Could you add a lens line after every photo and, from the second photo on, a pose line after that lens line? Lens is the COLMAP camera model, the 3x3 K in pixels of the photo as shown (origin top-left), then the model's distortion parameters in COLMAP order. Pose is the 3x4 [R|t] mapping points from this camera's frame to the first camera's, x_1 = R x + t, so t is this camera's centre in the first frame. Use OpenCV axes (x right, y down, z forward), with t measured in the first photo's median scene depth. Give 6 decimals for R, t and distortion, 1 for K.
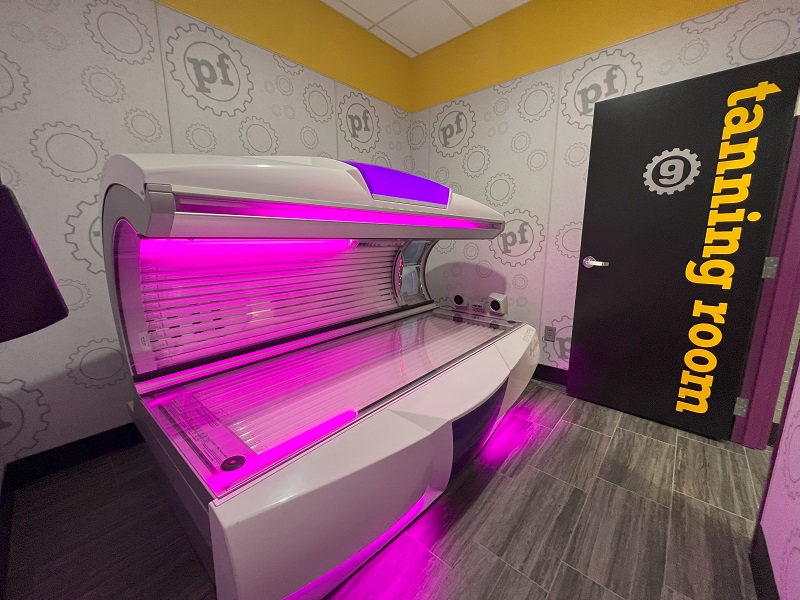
lens RADIAL K [[323.3, 0, 400.9], [0, 323.3, 299.3], [0, 0, 1]] dist [0.000255, -0.000606]
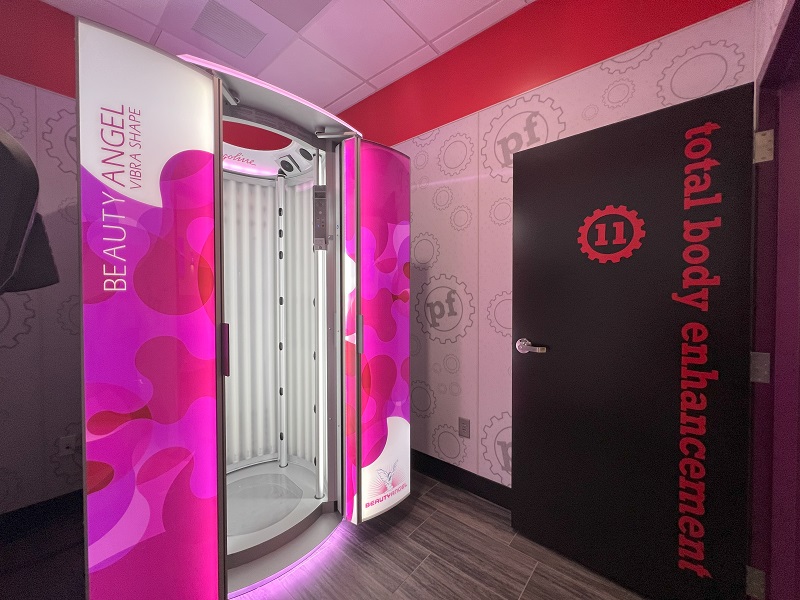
lens RADIAL K [[323.3, 0, 400.8], [0, 323.3, 298.5], [0, 0, 1]] dist [0.000255, -0.000606]
pose [[0.999480, -0.005898, 0.031708, 0.270900], [0.010970, 0.986689, -0.162250, -0.103246], [-0.030329, 0.162513, 0.986240, 0.243055]]
